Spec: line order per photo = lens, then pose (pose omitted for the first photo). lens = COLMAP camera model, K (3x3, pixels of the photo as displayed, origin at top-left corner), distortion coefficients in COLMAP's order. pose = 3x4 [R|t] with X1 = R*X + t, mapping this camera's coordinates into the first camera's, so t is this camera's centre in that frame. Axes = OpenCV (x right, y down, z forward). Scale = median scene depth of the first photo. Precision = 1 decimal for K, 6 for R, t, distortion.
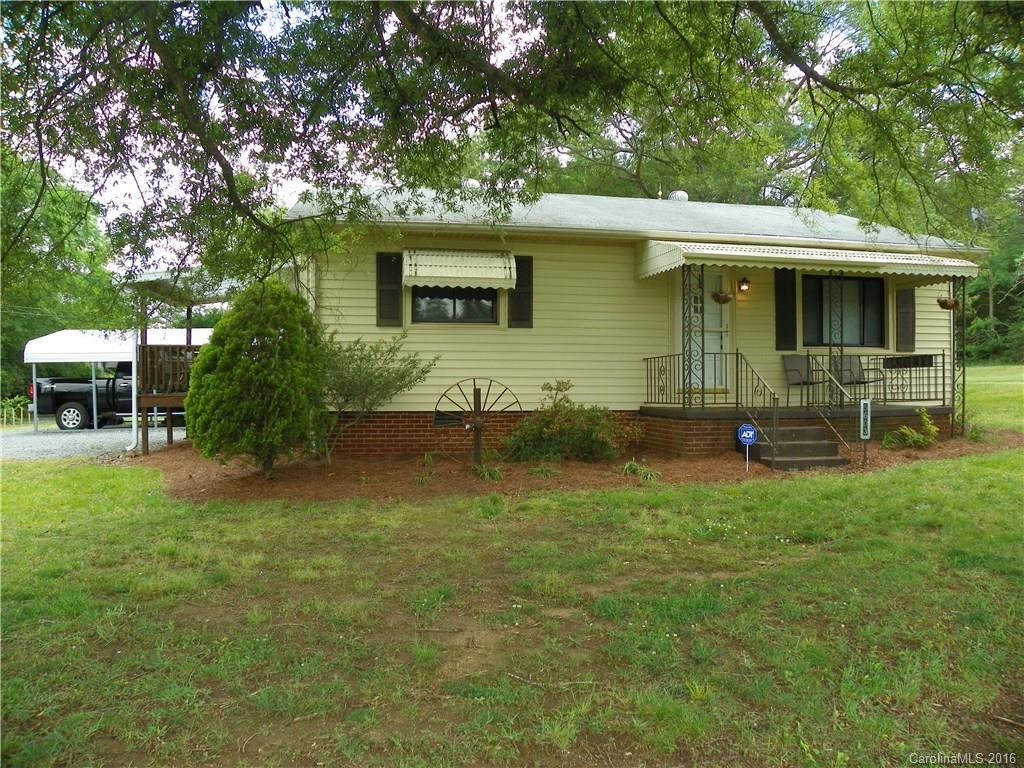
lens RADIAL K [[778.5, 0, 512.0], [0, 778.5, 384.0], [0, 0, 1]] dist [-0.125366, 0.068362]
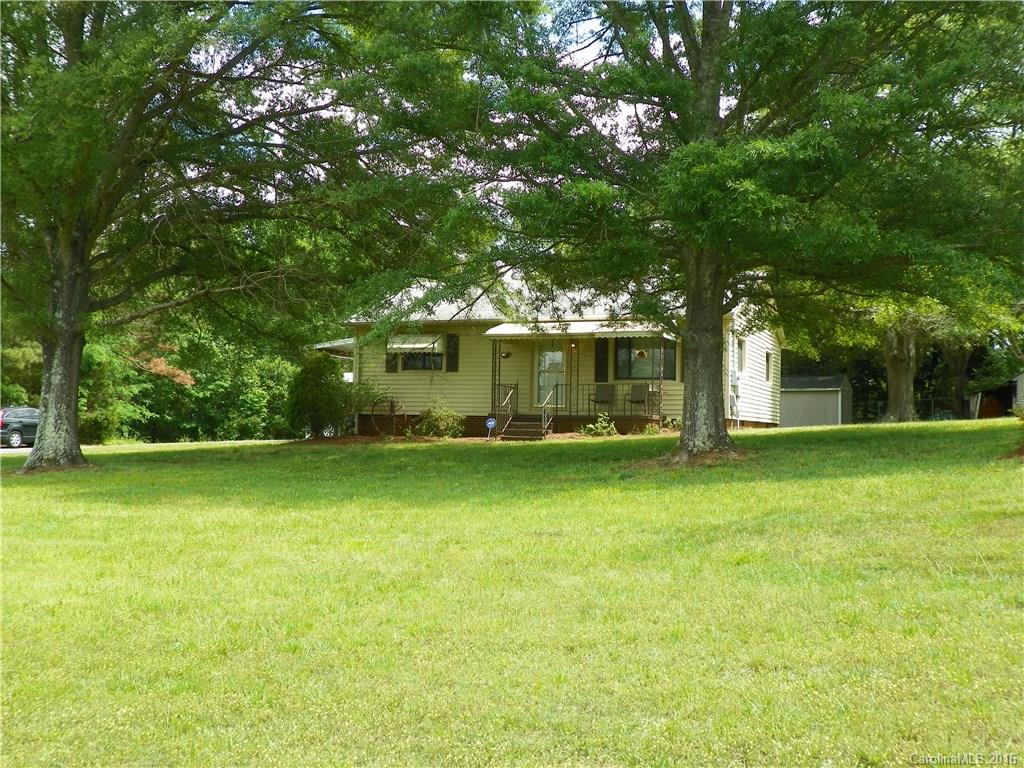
lens RADIAL K [[1114.1, 0, 512.0], [0, 1114.1, 384.0], [0, 0, 1]] dist [0.017364, 0.008493]
pose [[0.811114, -0.008157, -0.584831, 1.730502], [-0.024540, 0.998548, -0.047962, 0.084849], [0.584373, 0.053254, 0.809736, -1.123119]]
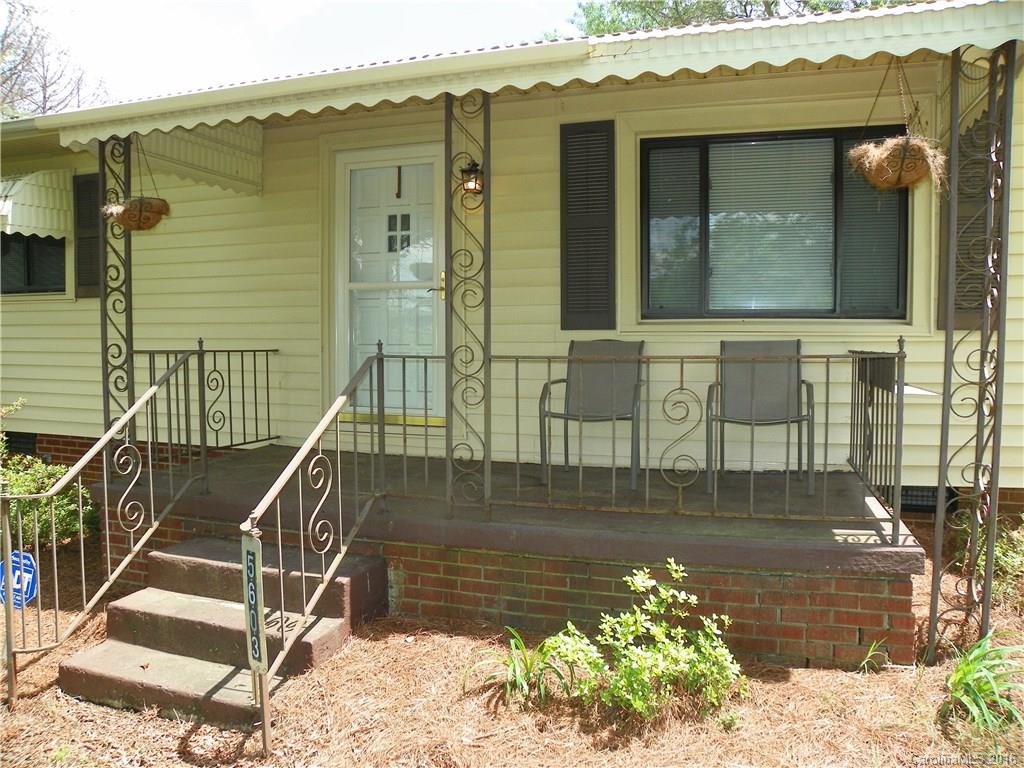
lens RADIAL K [[778.5, 0, 512.0], [0, 778.5, 384.0], [0, 0, 1]] dist [-0.125366, 0.068362]
pose [[0.847221, 0.037810, -0.529893, 0.591701], [-0.006870, 0.998160, 0.060239, -0.043154], [0.531196, -0.047395, 0.845922, 0.681619]]
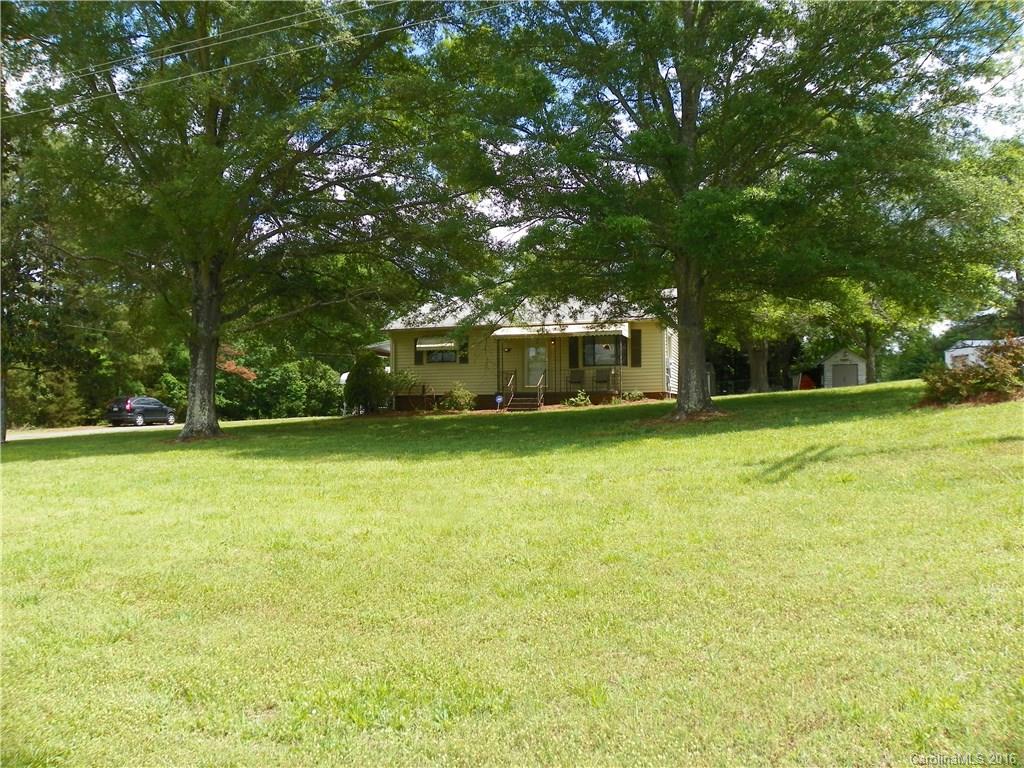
lens RADIAL K [[778.5, 0, 512.0], [0, 778.5, 384.0], [0, 0, 1]] dist [-0.125366, 0.068362]
pose [[0.852086, -0.020471, -0.523001, 1.538117], [0.000251, 0.999251, -0.038704, 0.100478], [0.523402, 0.032848, 0.851453, -1.169640]]
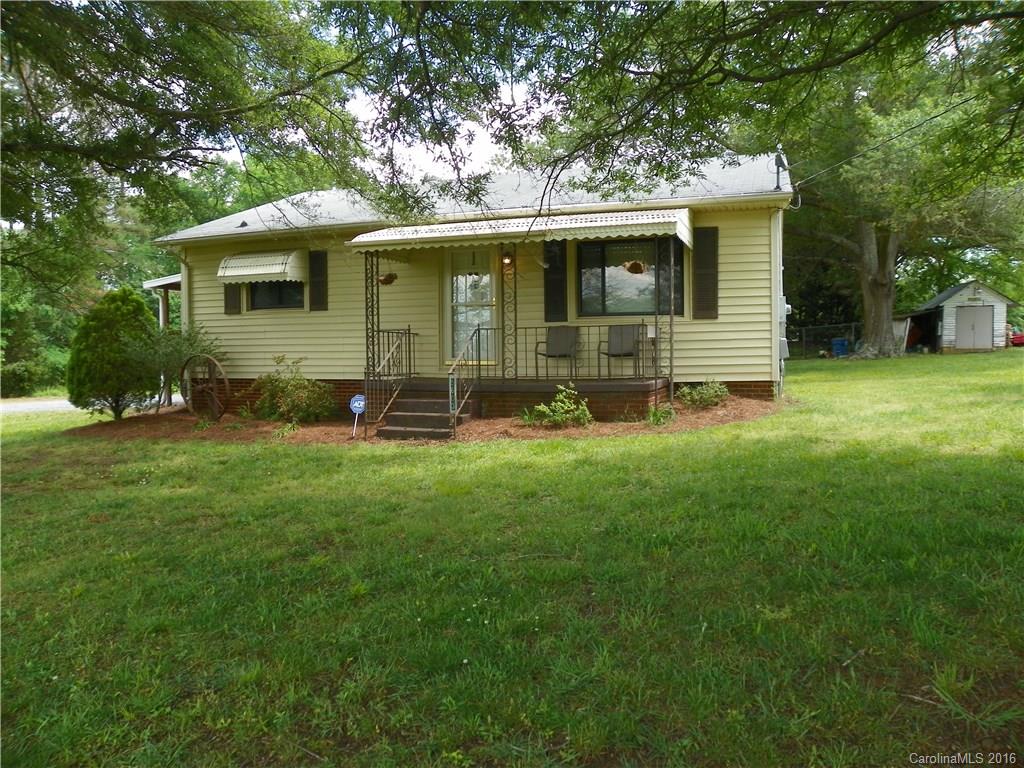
lens RADIAL K [[778.5, 0, 512.0], [0, 778.5, 384.0], [0, 0, 1]] dist [-0.125366, 0.068362]
pose [[0.838389, 0.019295, -0.544732, 0.921873], [0.003500, 0.999162, 0.040778, -0.006406], [0.545062, -0.036094, 0.837619, 0.156668]]
